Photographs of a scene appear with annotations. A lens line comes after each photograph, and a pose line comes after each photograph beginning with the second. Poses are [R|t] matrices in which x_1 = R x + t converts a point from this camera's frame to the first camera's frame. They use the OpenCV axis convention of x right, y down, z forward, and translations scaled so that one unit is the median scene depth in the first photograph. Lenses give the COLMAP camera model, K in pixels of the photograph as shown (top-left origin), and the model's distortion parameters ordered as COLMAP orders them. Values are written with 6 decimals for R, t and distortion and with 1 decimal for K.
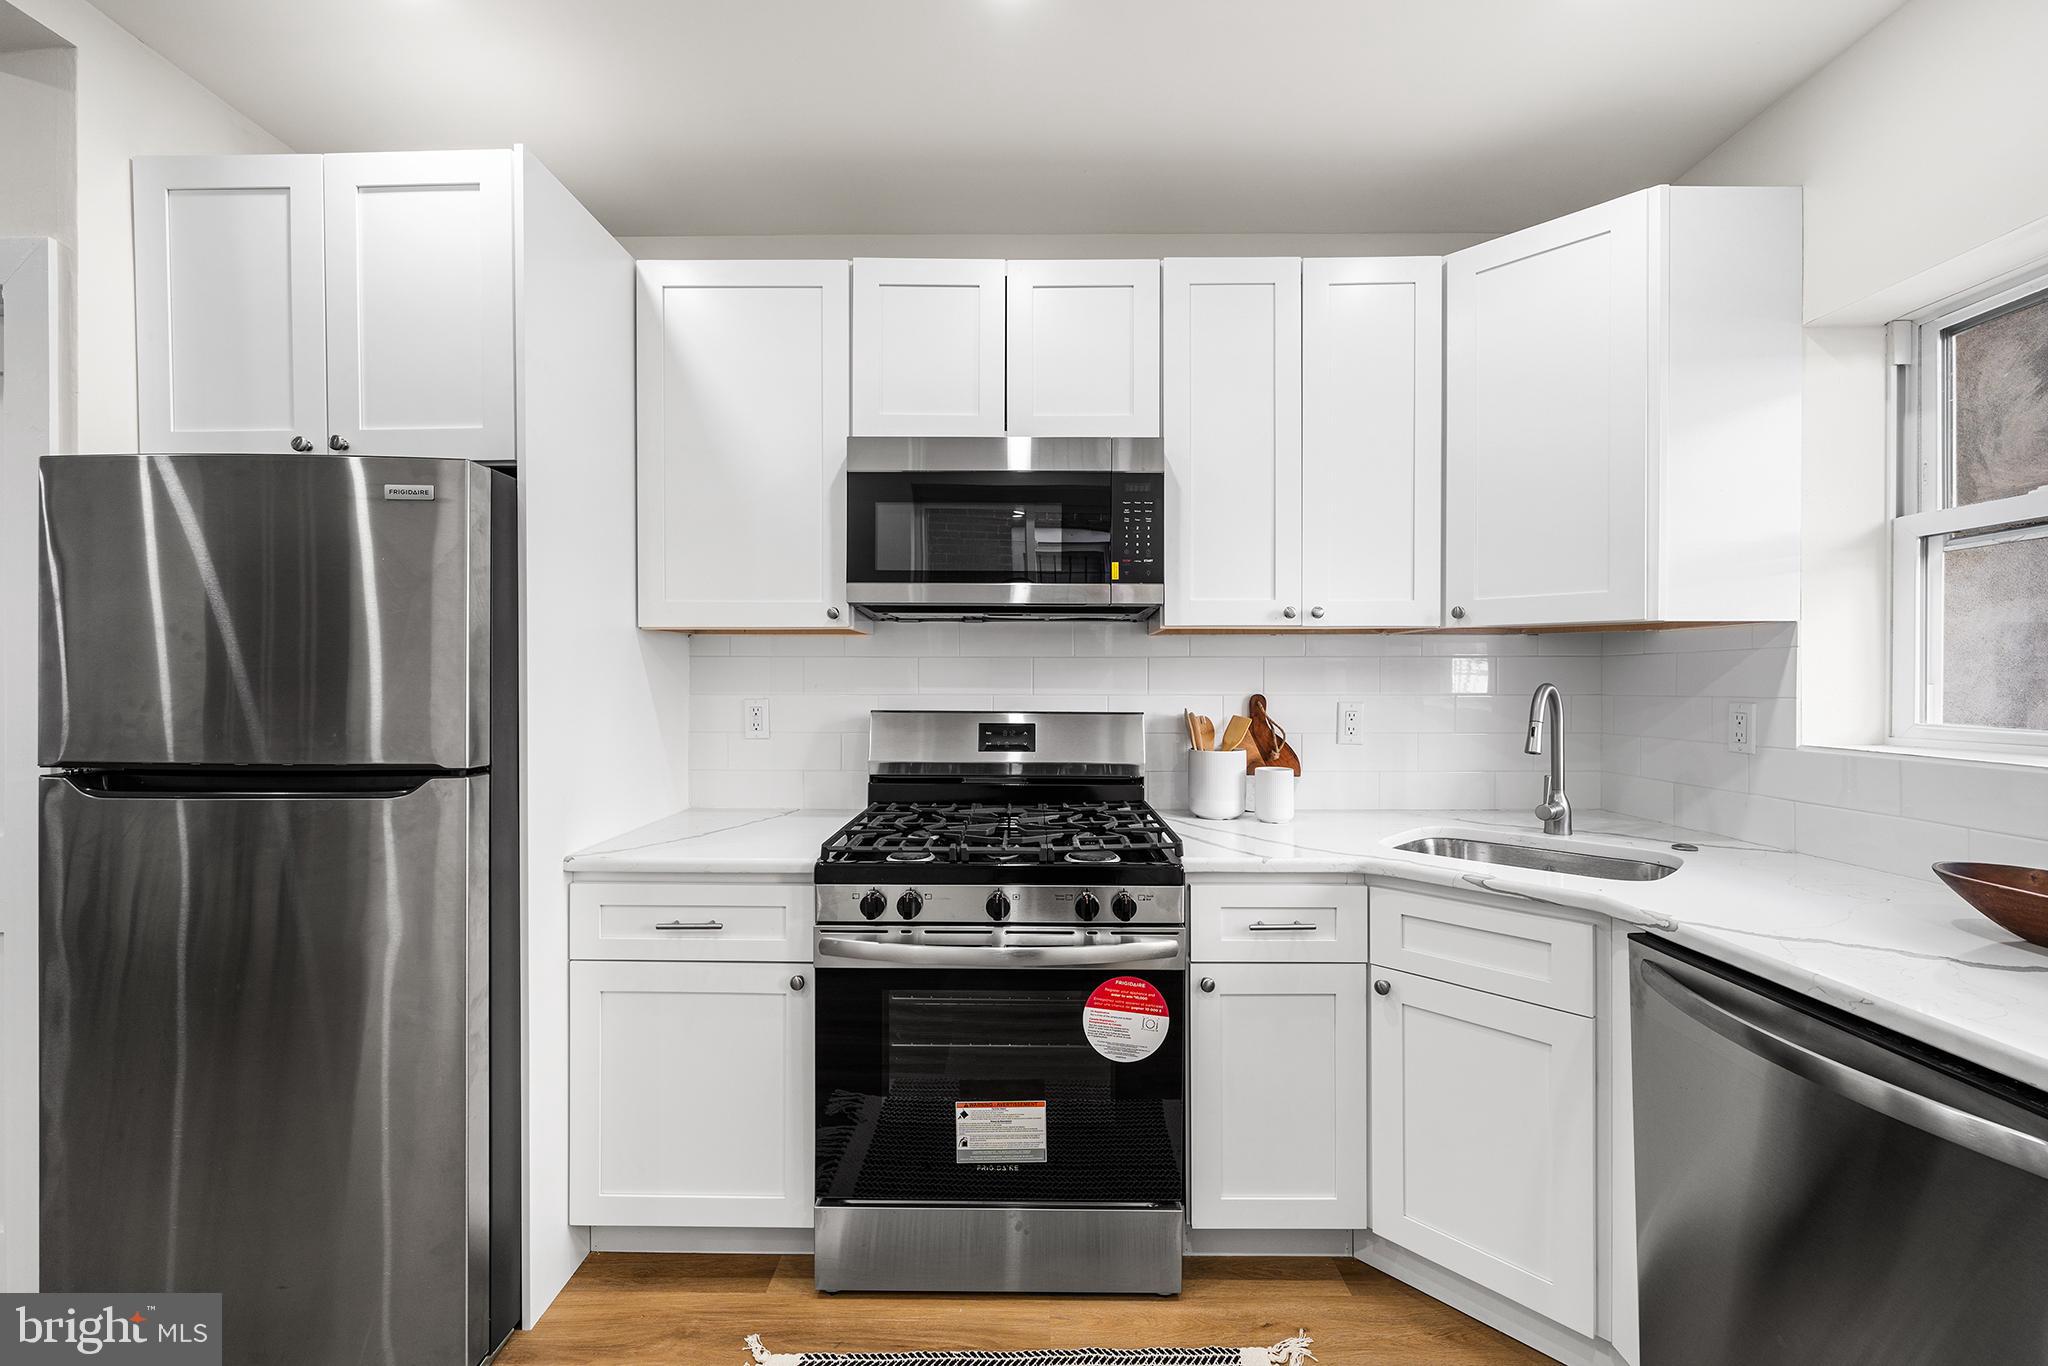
lens RADIAL K [[821.1, 0, 1024.0], [0, 821.1, 683.0], [0, 0, 1]] dist [-0.002376, -0.000333]
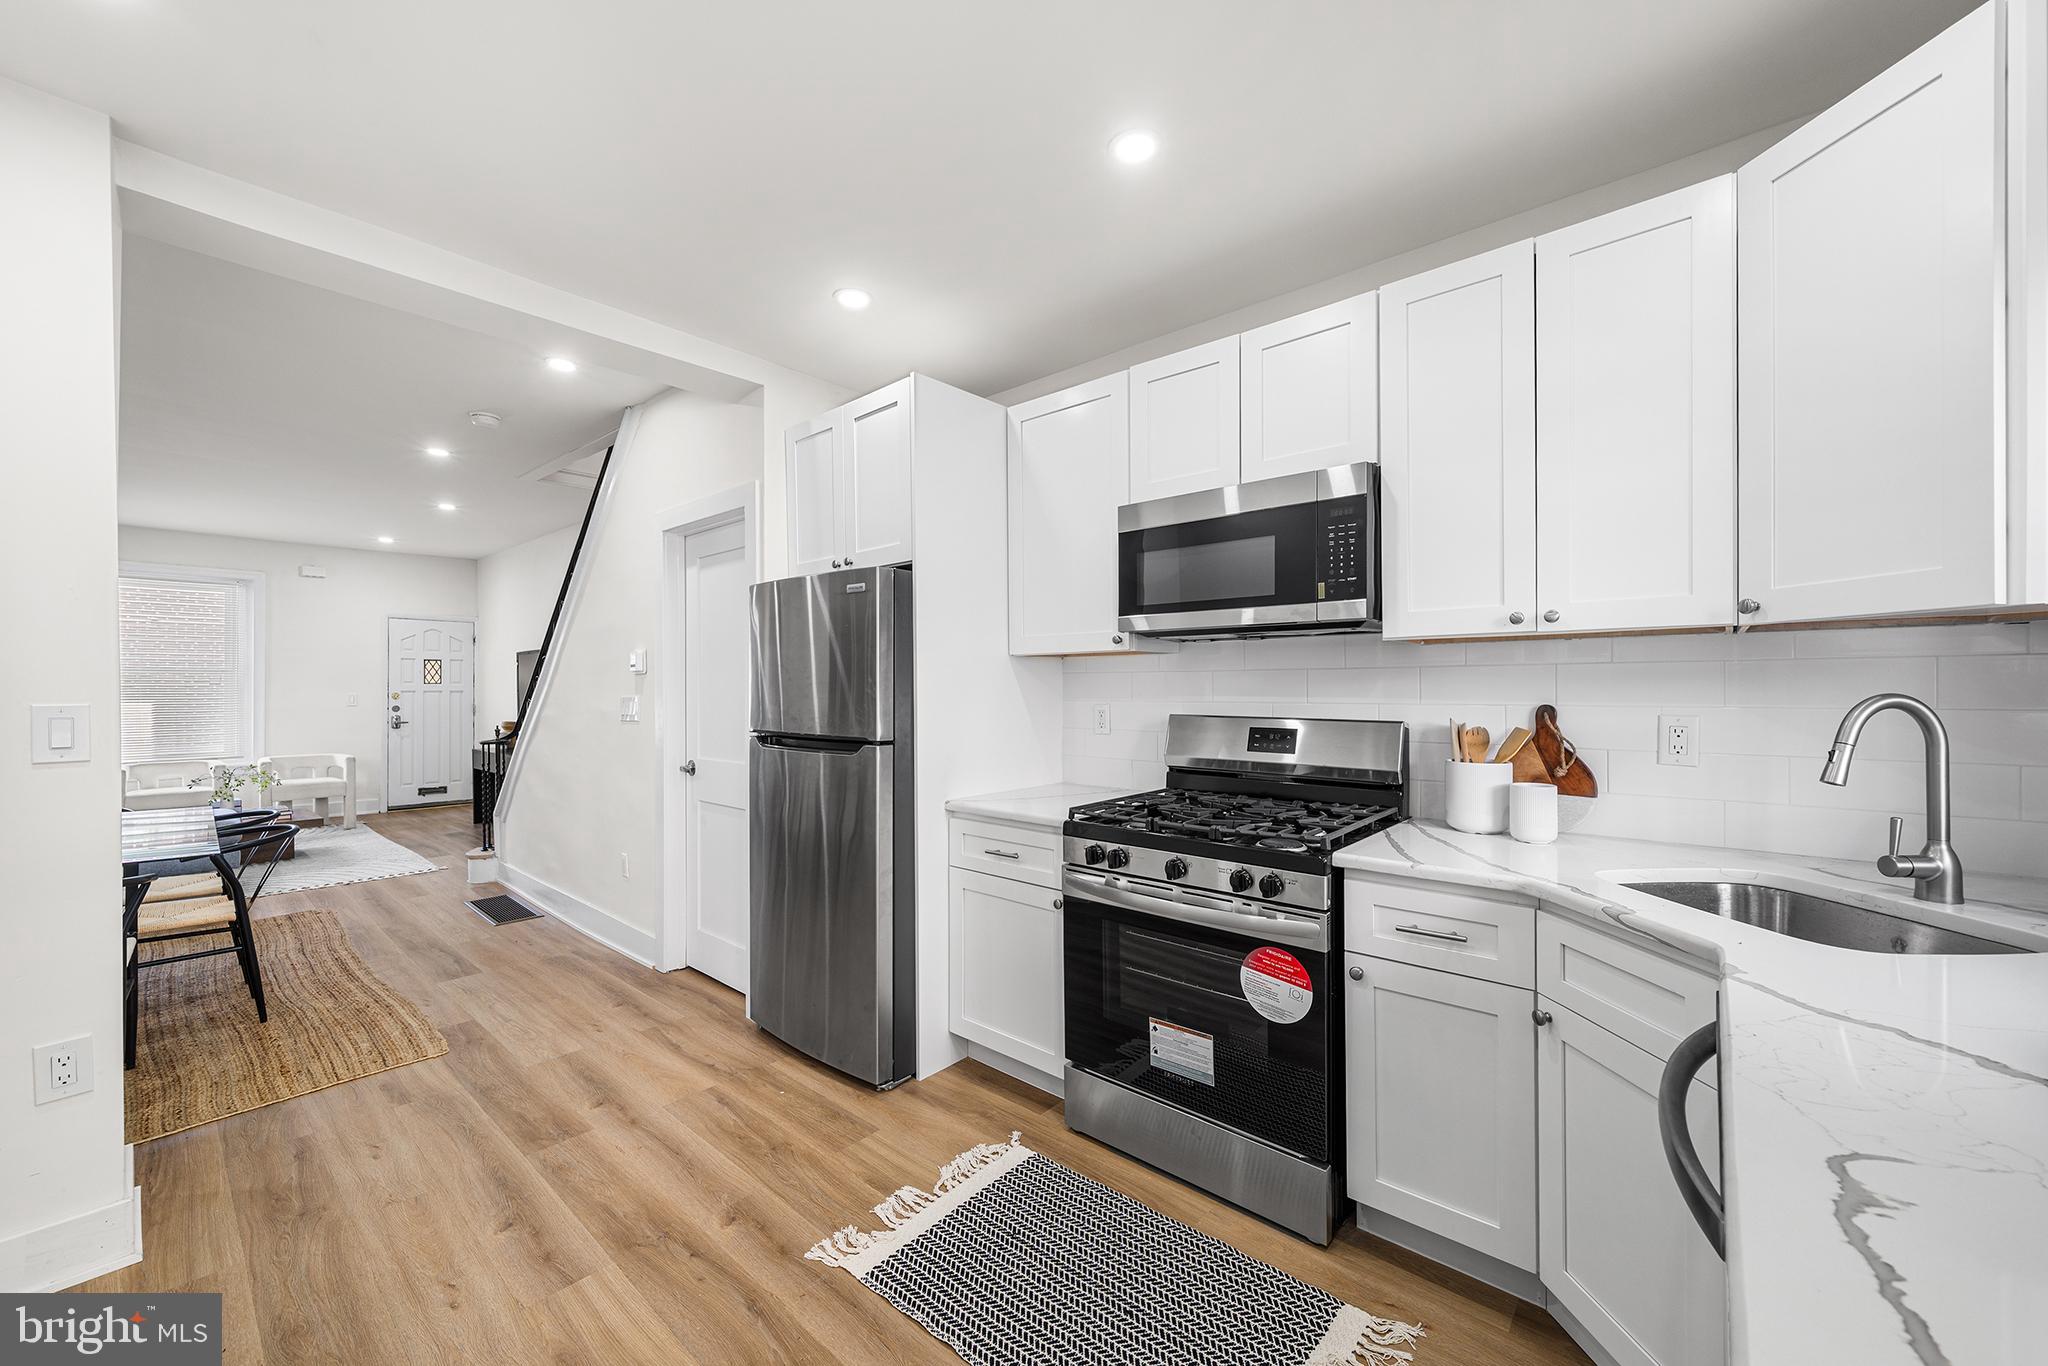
lens RADIAL K [[780.5, 0, 1024.7], [0, 780.5, 693.0], [0, 0, 1]] dist [-0.001565, -0.000132]
pose [[0.756849, 0.000790, -0.653589, 0.554542], [0.000539, 0.999998, 0.001833, -0.002026], [0.653589, -0.001740, 0.756848, -0.056455]]
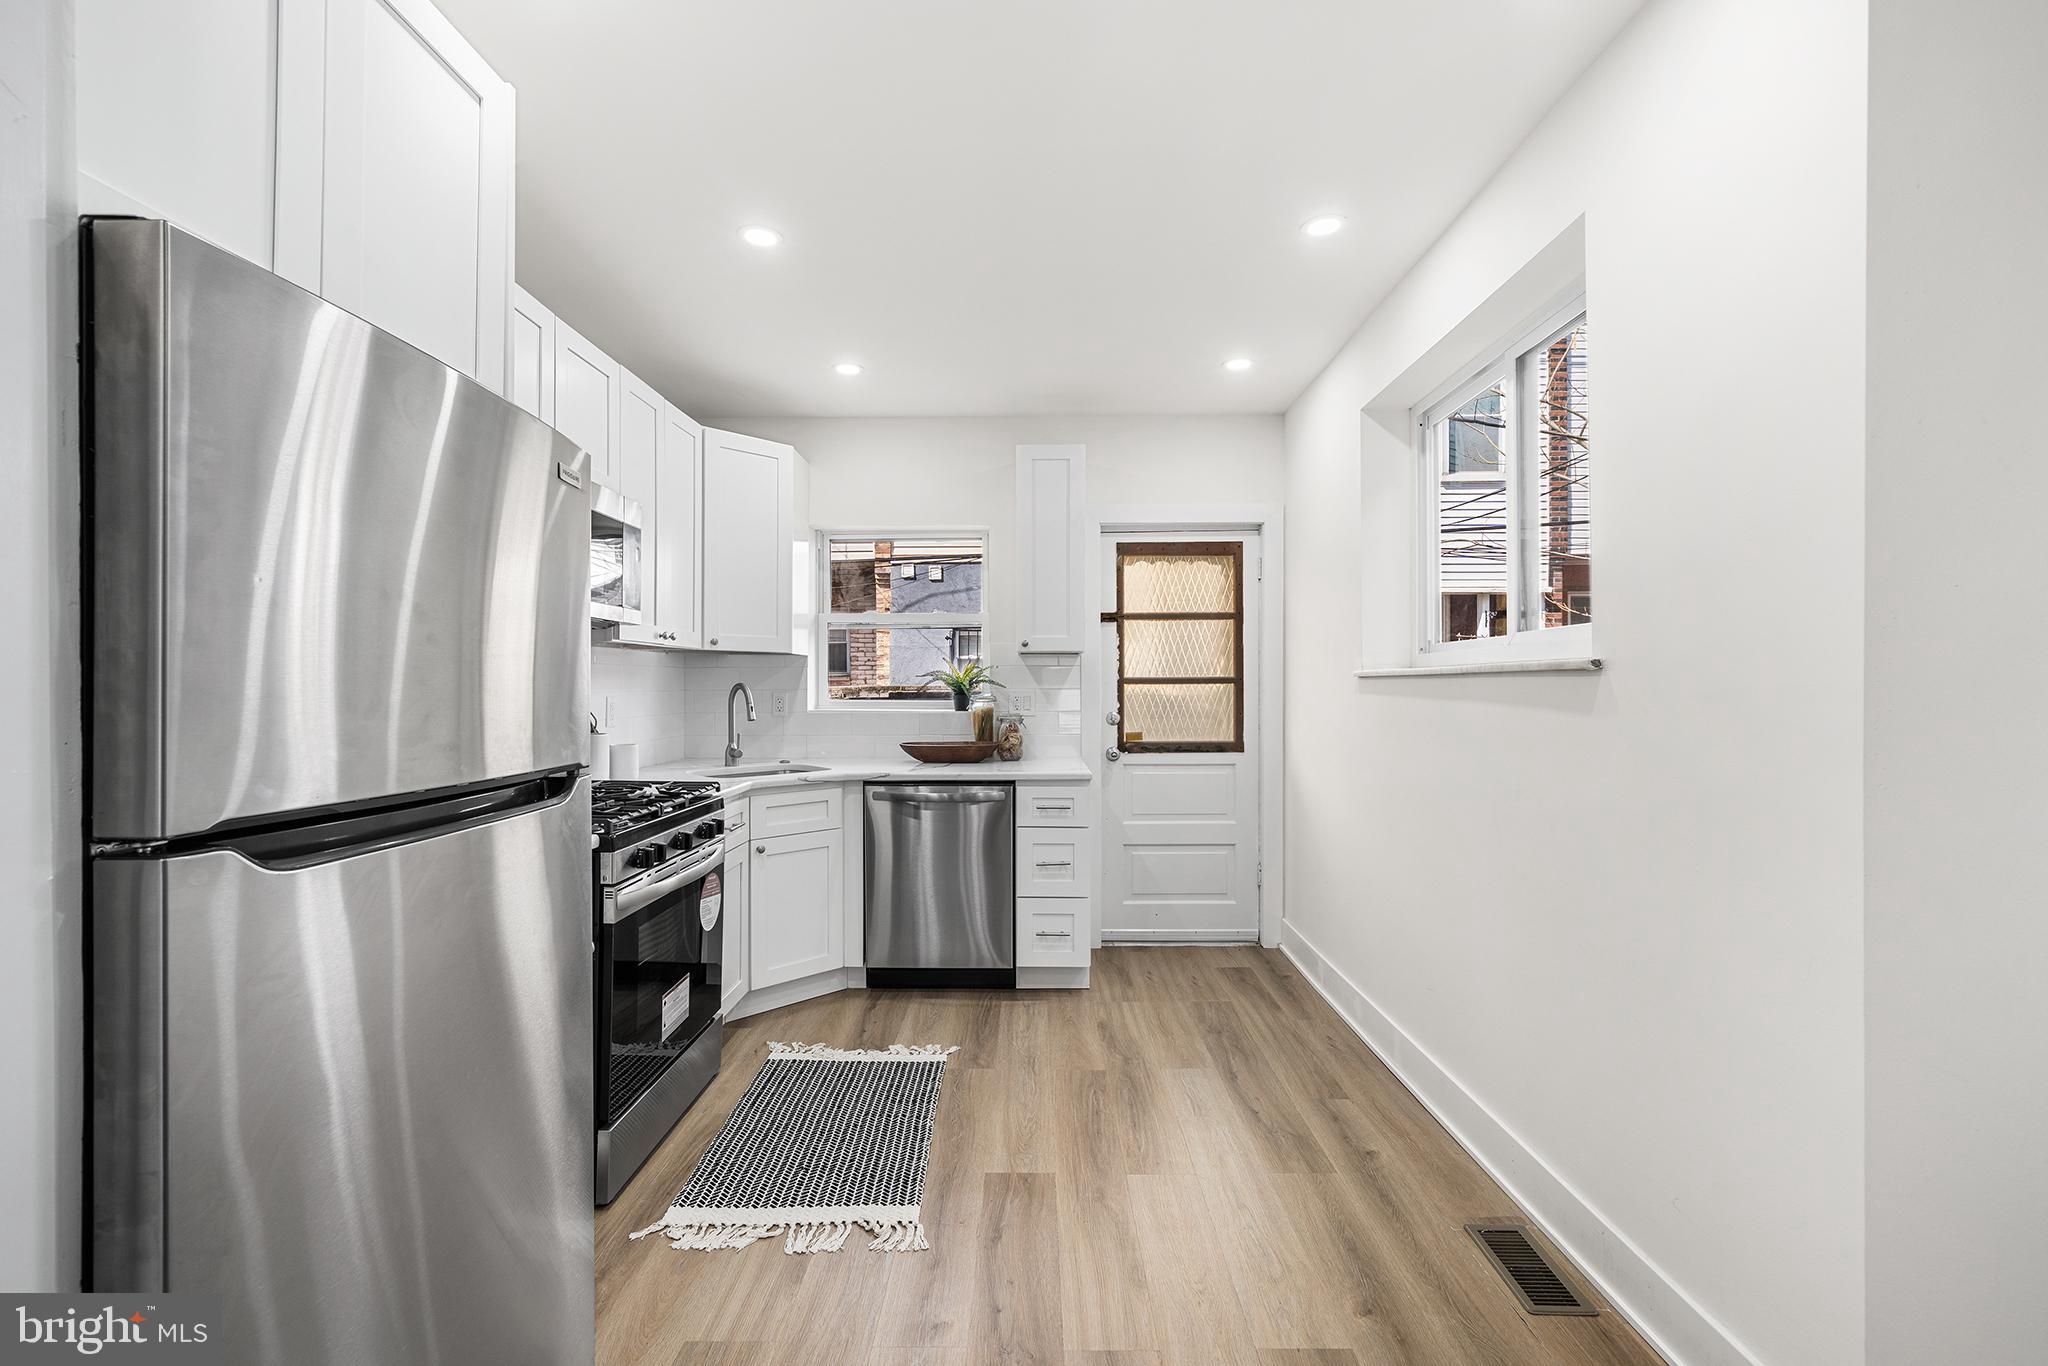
lens RADIAL K [[877.1, 0, 1024.0], [0, 877.1, 683.0], [0, 0, 1]] dist [0.000391, 0.000080]
pose [[0.002515, 0.002025, 0.999995, -1.463751], [0.001862, 0.999996, -0.002029, 0.006238], [-0.999995, 0.001867, 0.002511, 0.396762]]
